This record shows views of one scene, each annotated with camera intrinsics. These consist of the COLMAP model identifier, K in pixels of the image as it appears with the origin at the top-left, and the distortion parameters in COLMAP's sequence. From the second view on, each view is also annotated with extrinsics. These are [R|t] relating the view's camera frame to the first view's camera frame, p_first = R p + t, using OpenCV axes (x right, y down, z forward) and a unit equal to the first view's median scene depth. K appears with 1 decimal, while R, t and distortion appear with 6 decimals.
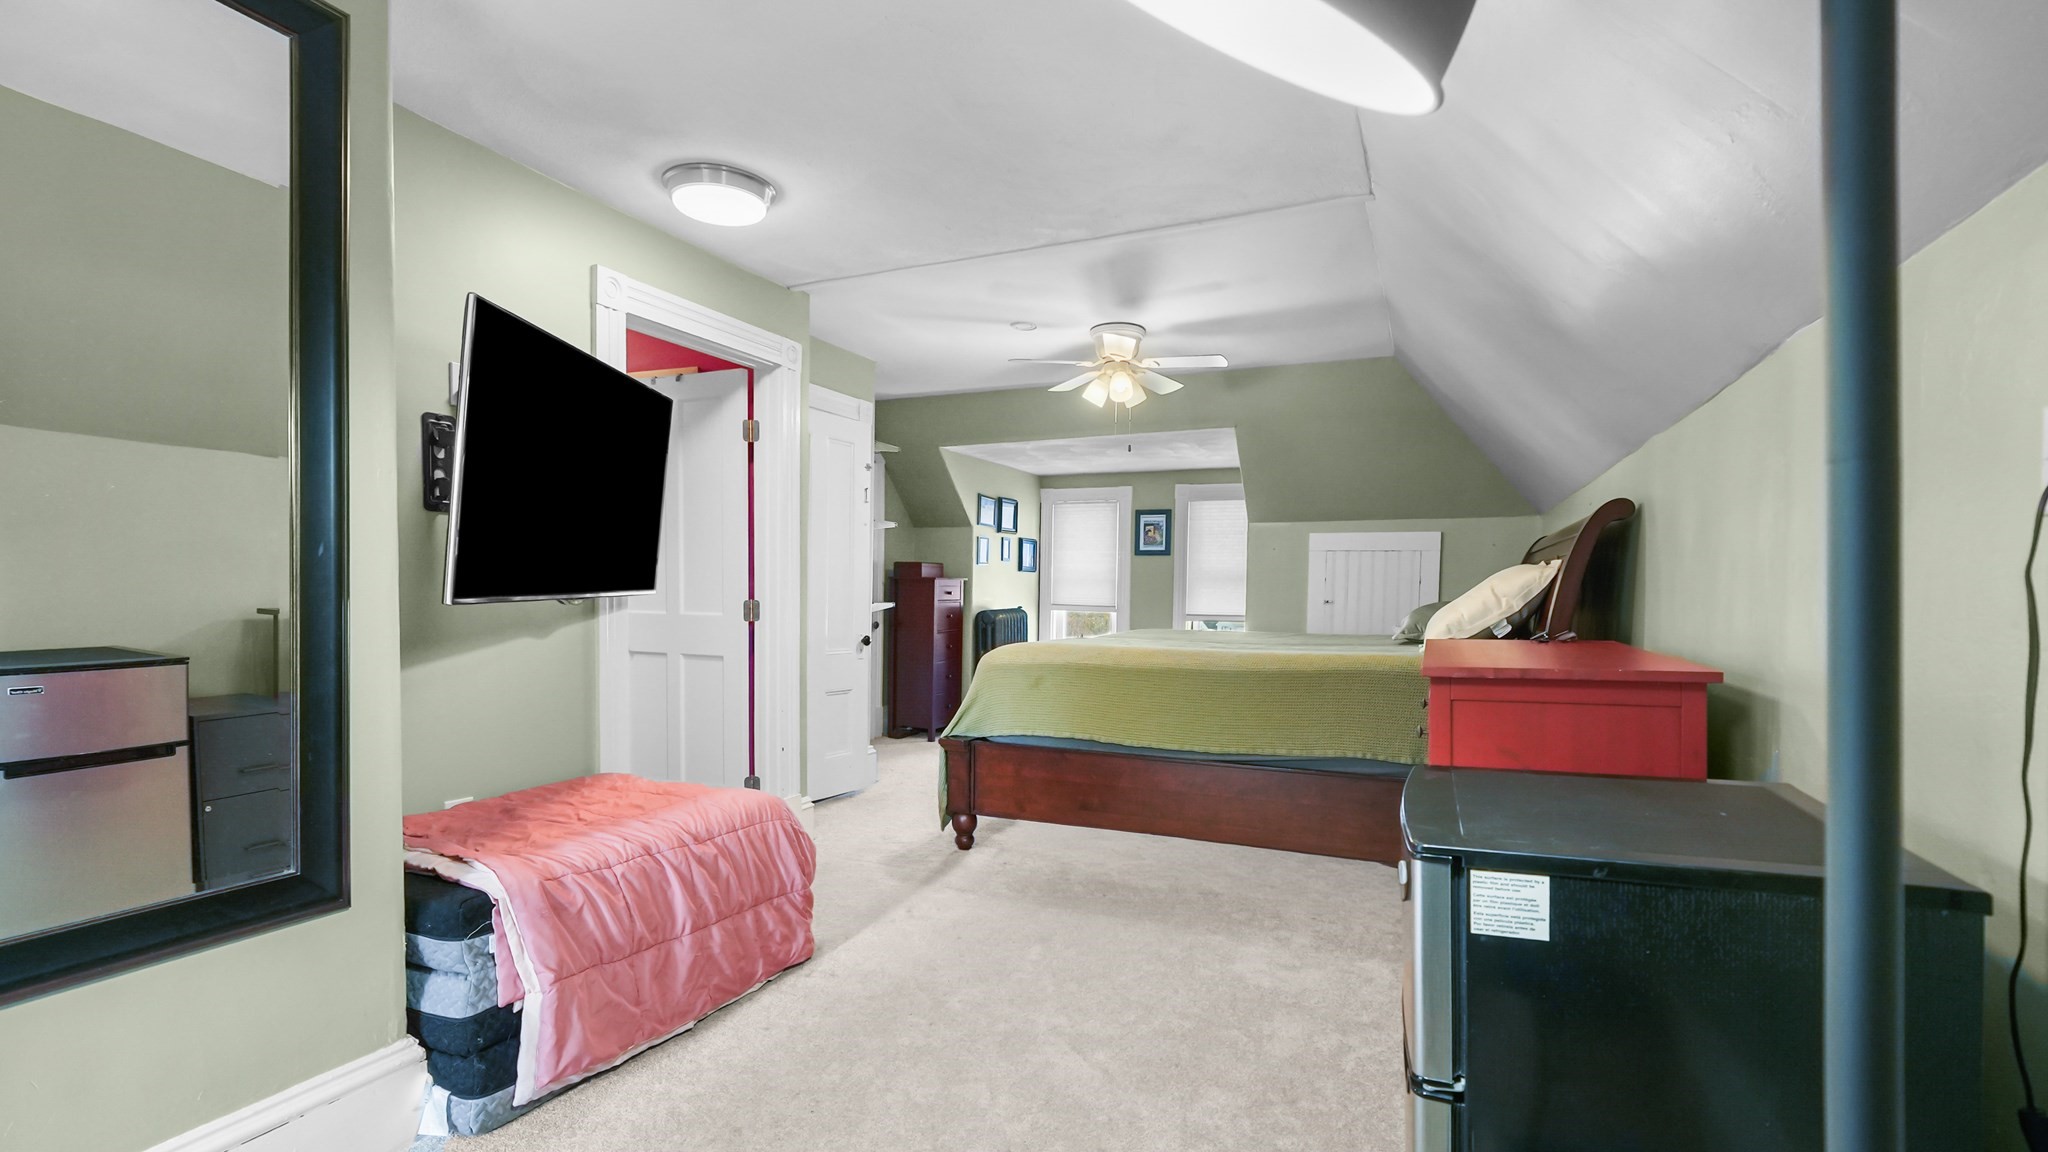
lens RADIAL K [[871.6, 0, 1018.0], [0, 871.6, 592.4], [0, 0, 1]] dist [-0.022142, 0.005454]
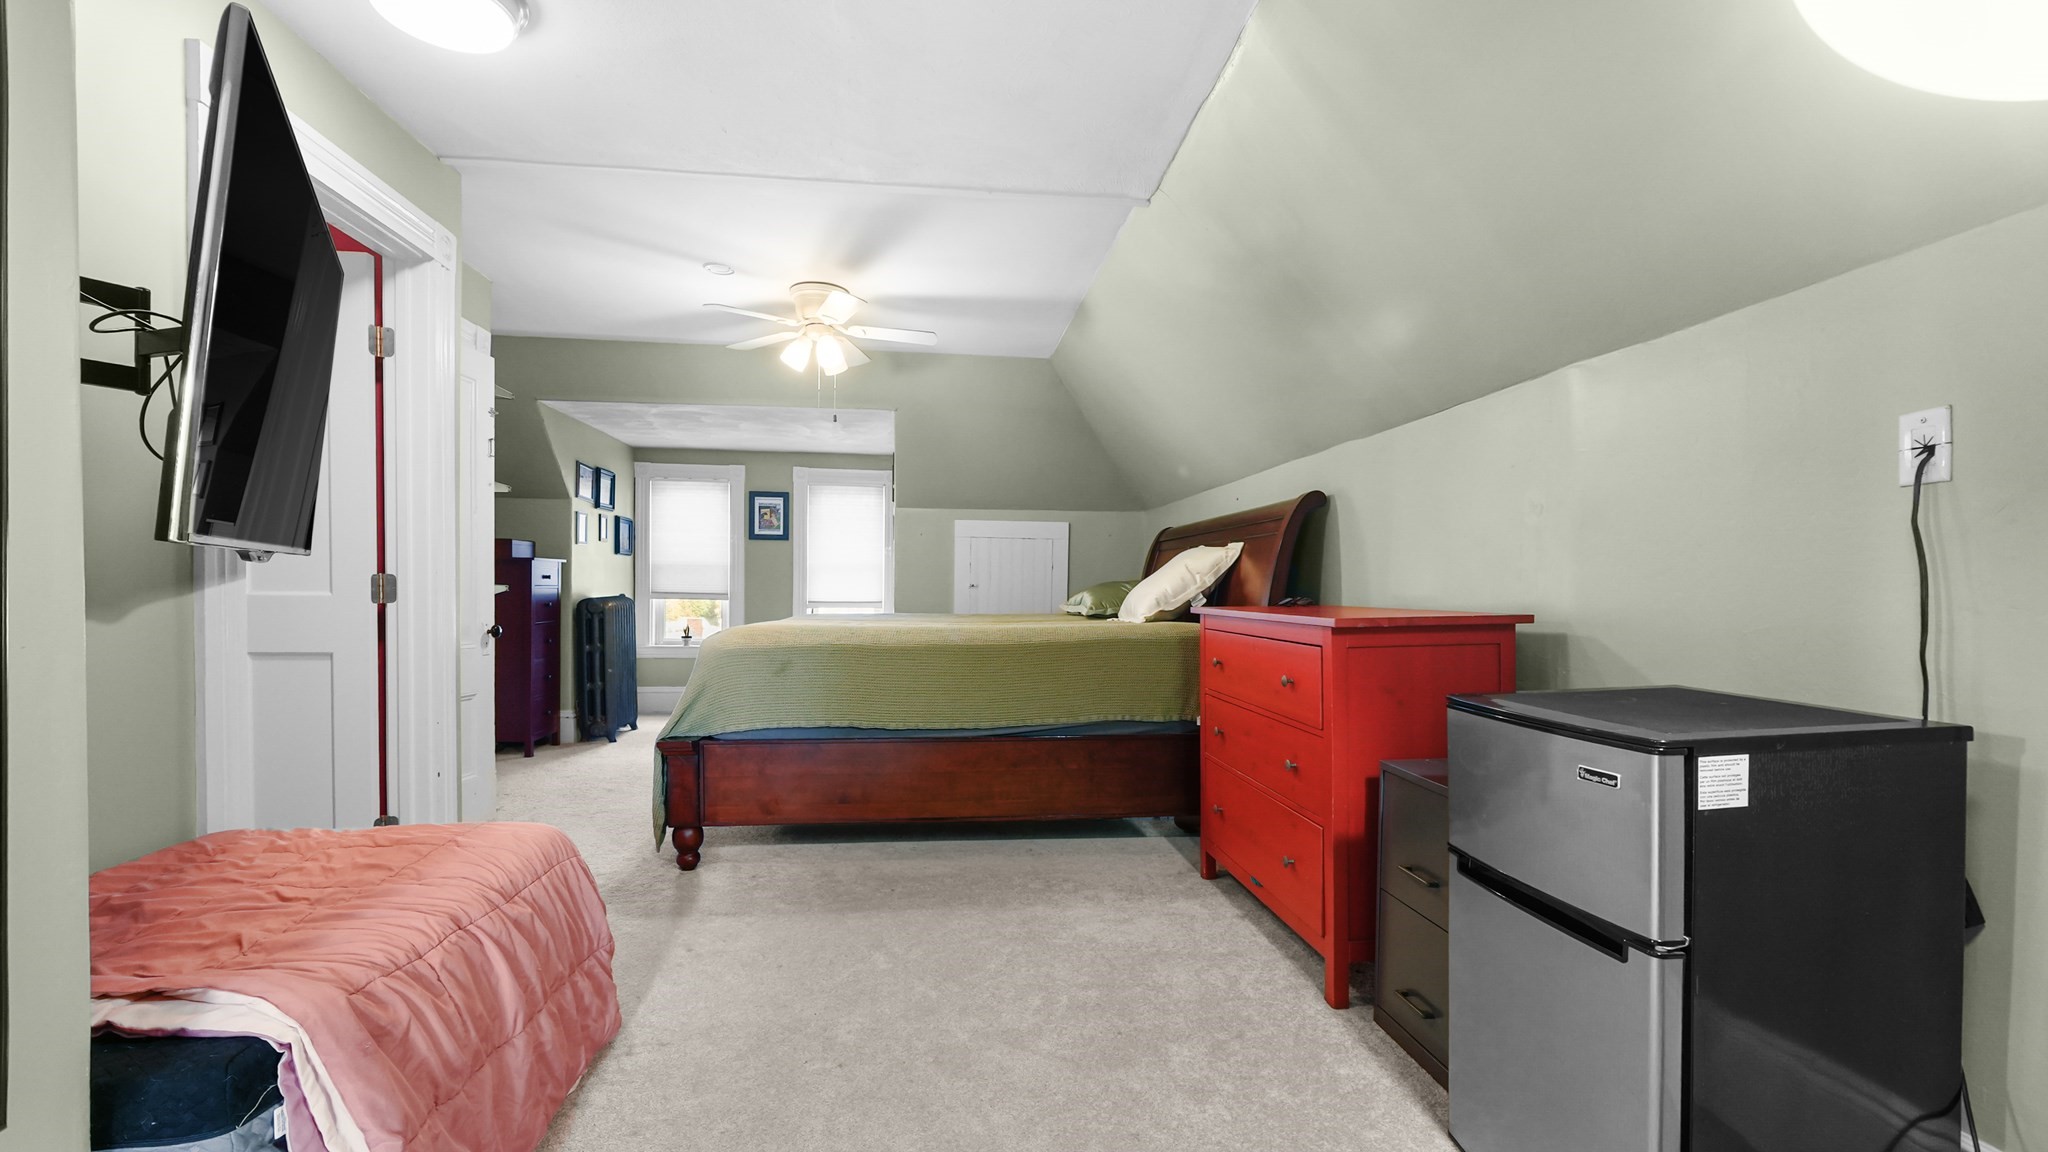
lens RADIAL K [[871.6, 0, 988.4], [0, 871.6, 587.0], [0, 0, 1]] dist [-0.022142, 0.005454]
pose [[0.859567, 0.000509, 0.511023, -0.265477], [0.000999, 0.999996, -0.002676, 0.024732], [-0.511022, 0.002810, 0.859563, 0.135510]]
